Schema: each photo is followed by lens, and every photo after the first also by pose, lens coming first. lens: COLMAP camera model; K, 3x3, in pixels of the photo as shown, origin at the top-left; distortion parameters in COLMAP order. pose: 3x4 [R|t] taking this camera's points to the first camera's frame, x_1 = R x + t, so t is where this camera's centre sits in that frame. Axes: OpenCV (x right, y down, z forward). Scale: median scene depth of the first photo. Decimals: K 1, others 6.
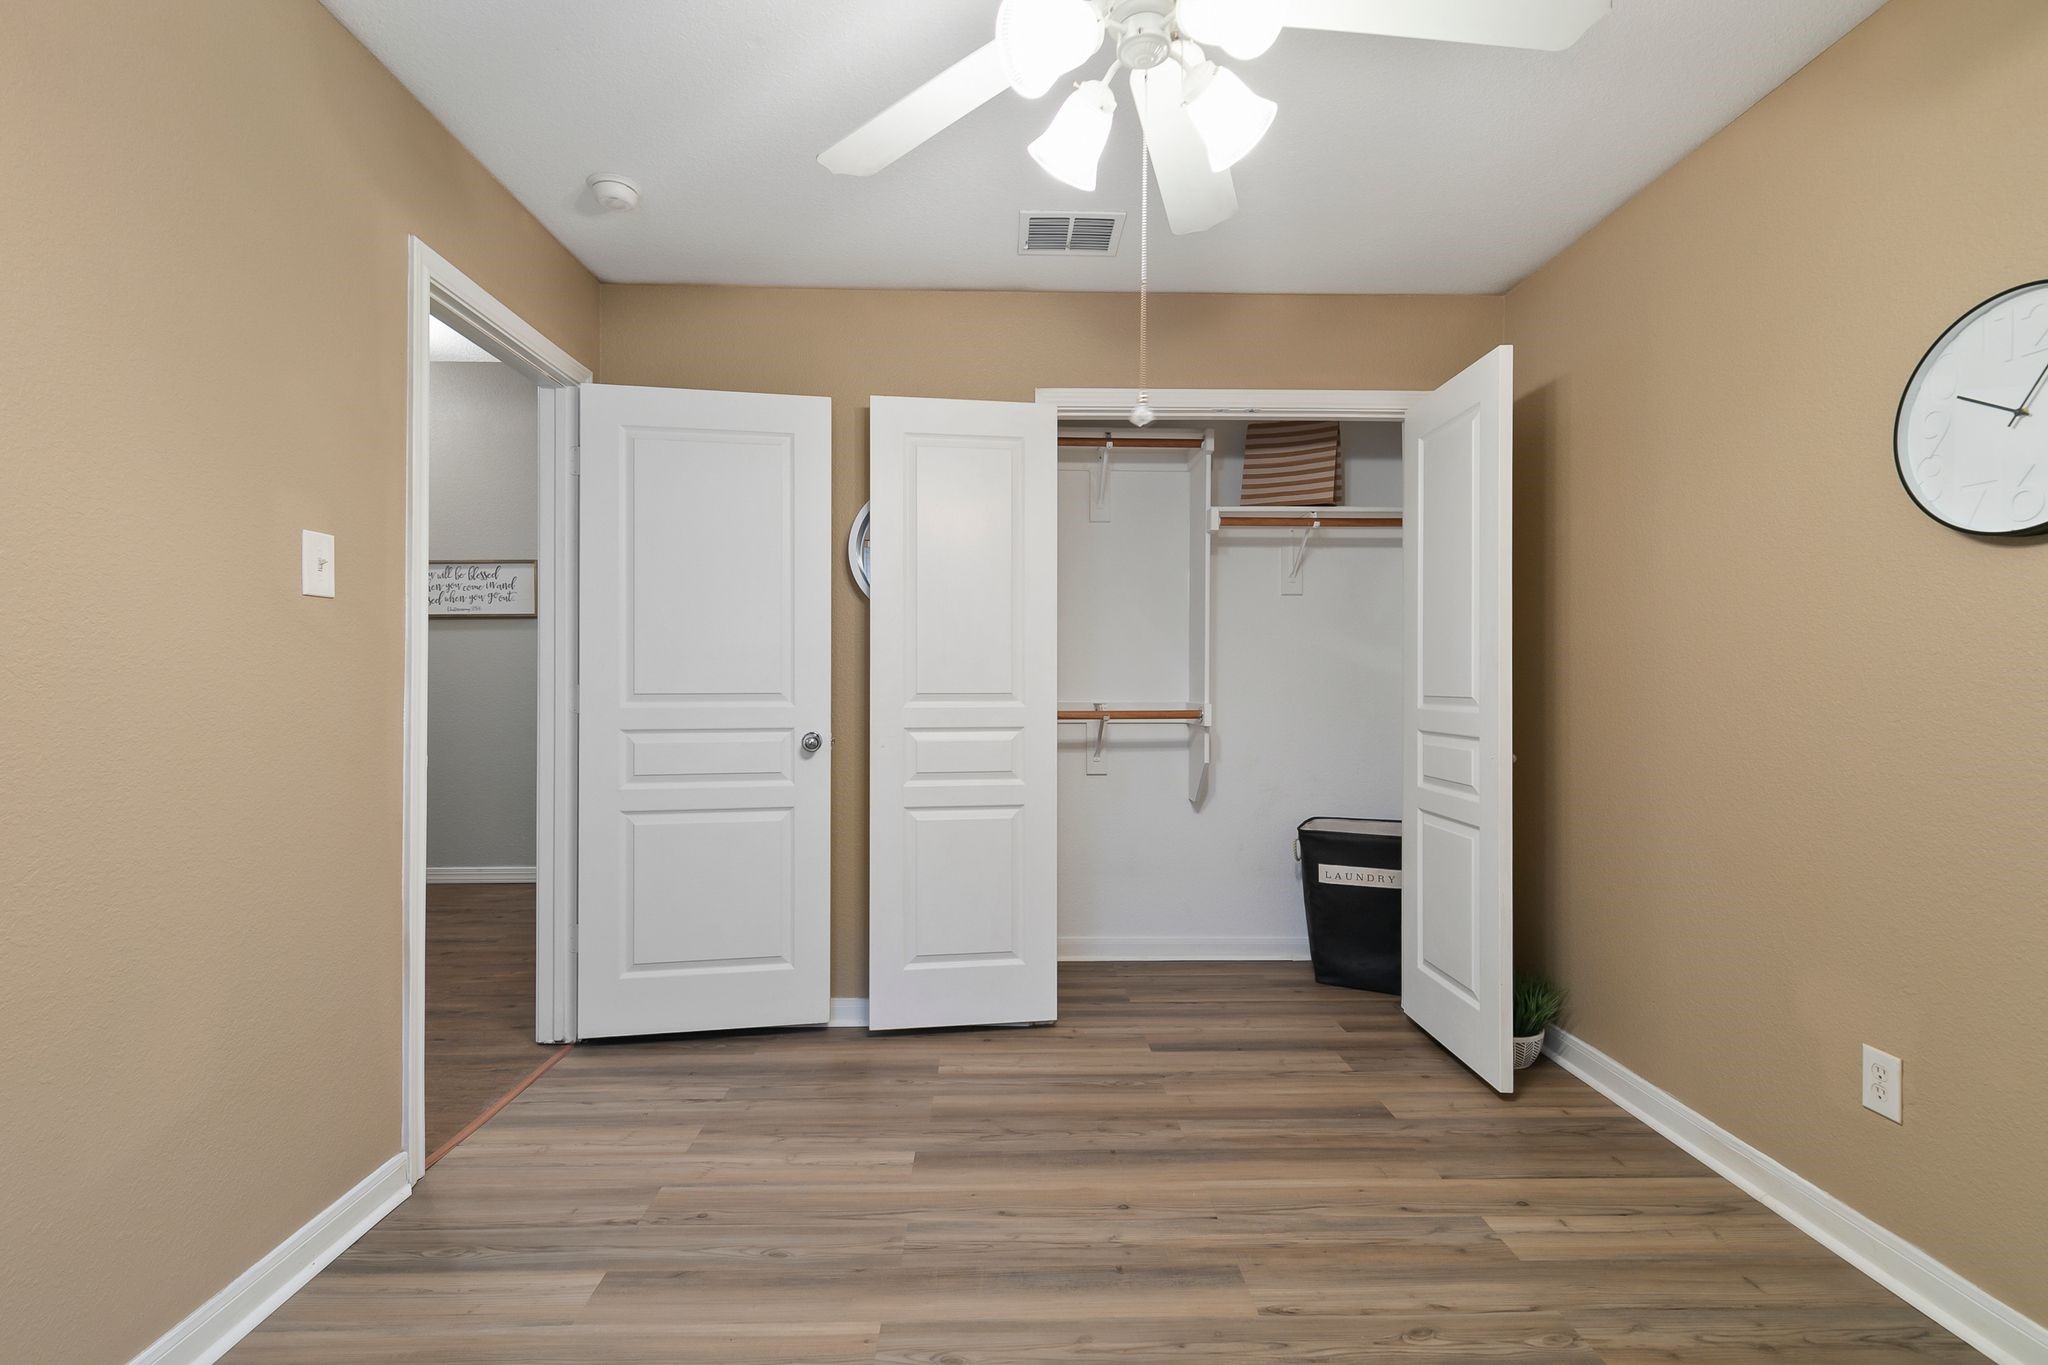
lens RADIAL K [[924.7, 0, 1032.4], [0, 924.7, 667.2], [0, 0, 1]] dist [0.008094, -0.003286]
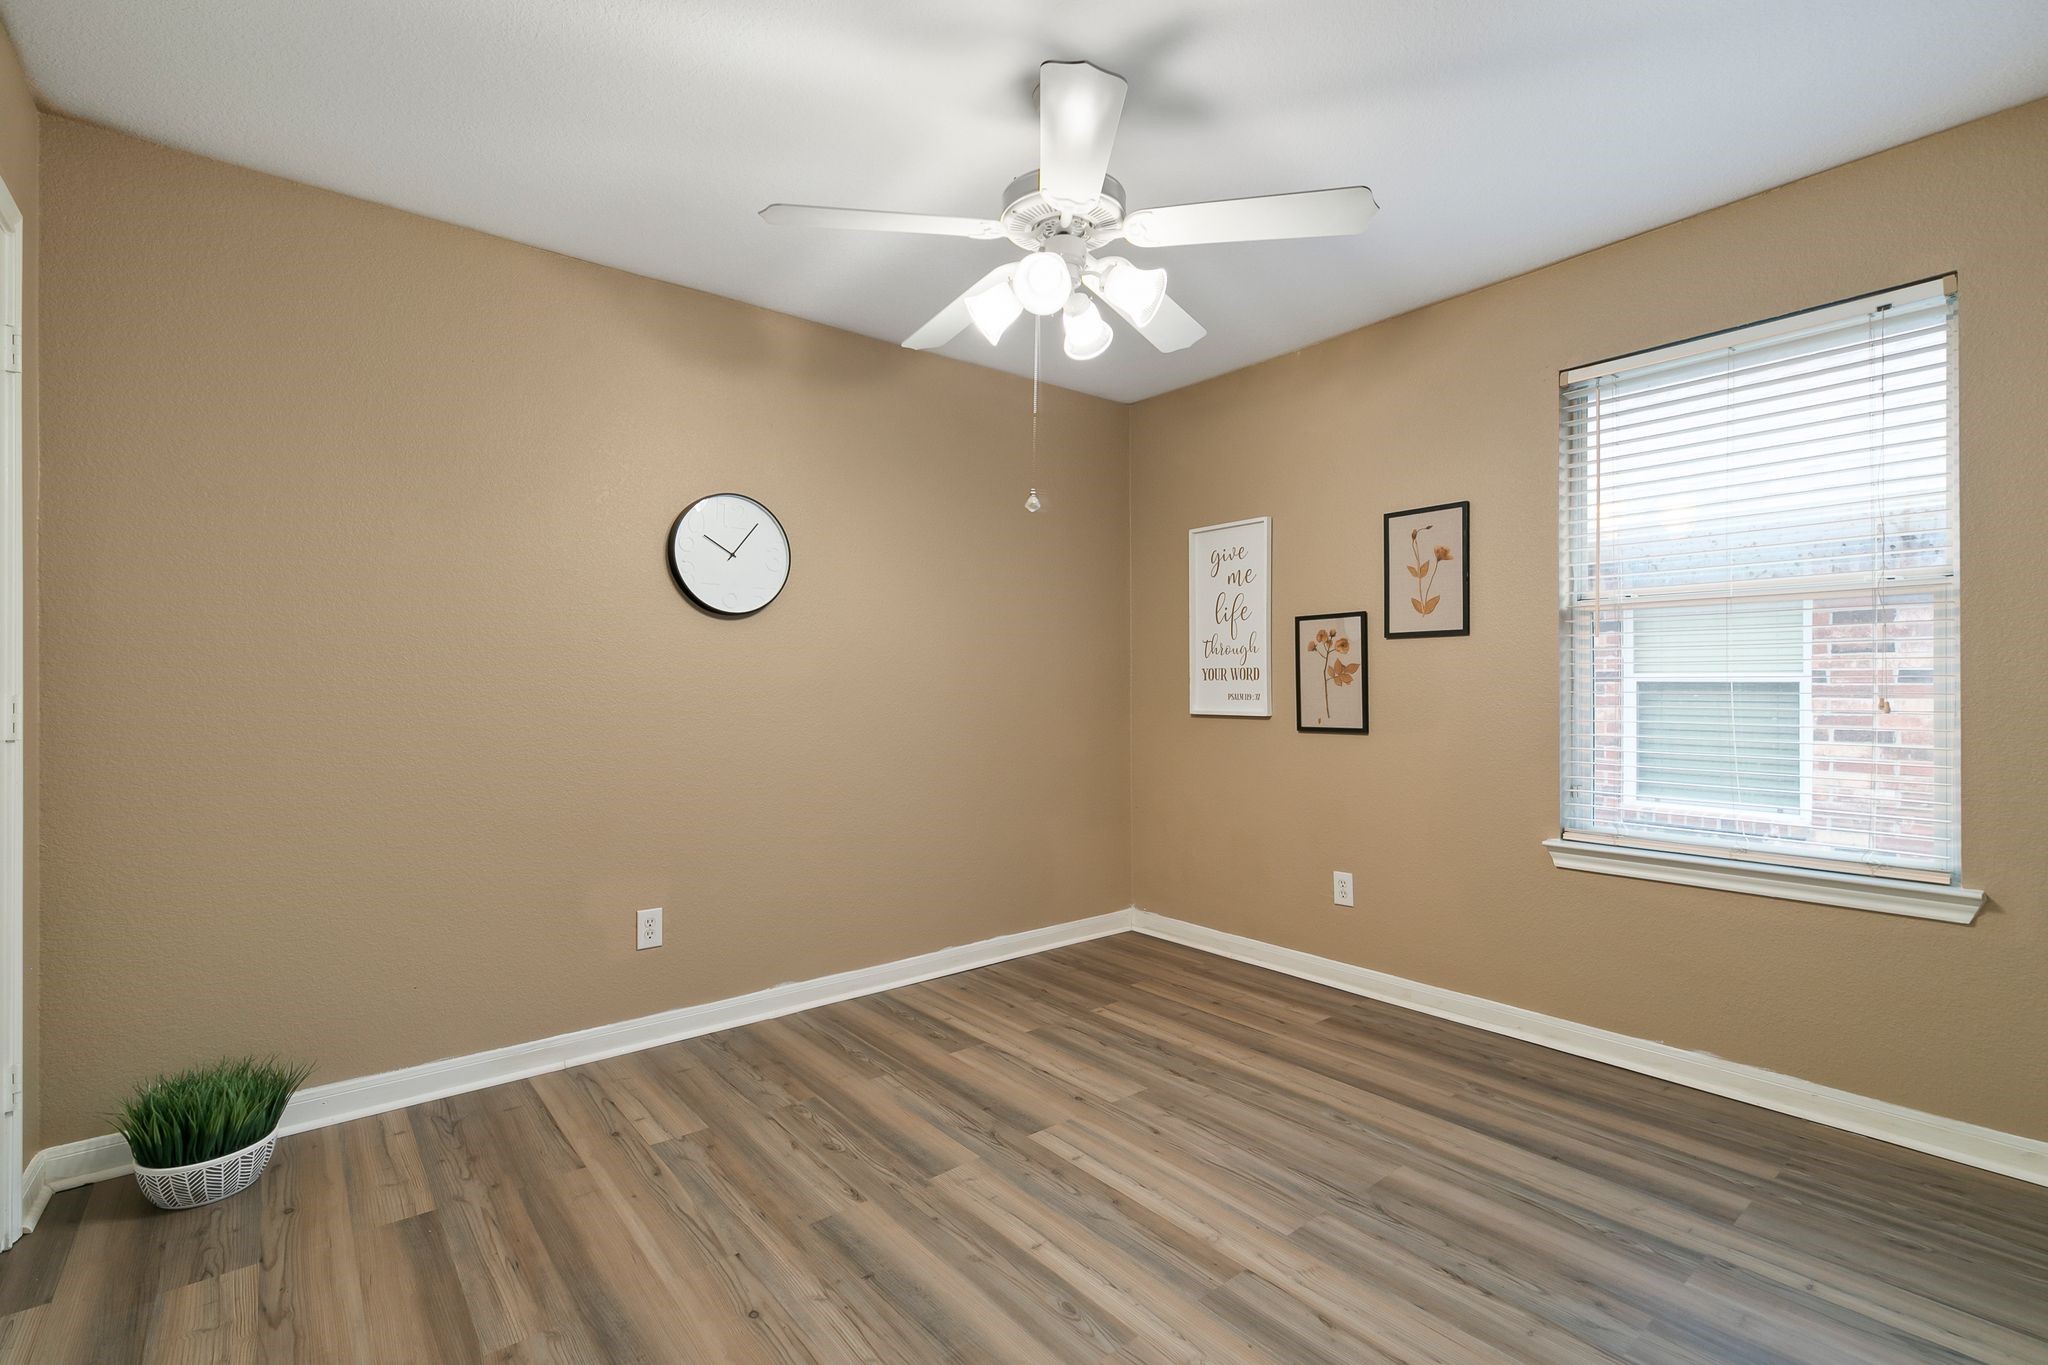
lens RADIAL K [[924.7, 0, 1010.2], [0, 924.7, 684.8], [0, 0, 1]] dist [0.008094, -0.003286]
pose [[-0.597280, 0.003755, 0.802024, -0.728815], [-0.012356, 0.999827, -0.013882, 0.025139], [-0.801937, -0.018201, -0.597131, 1.356864]]
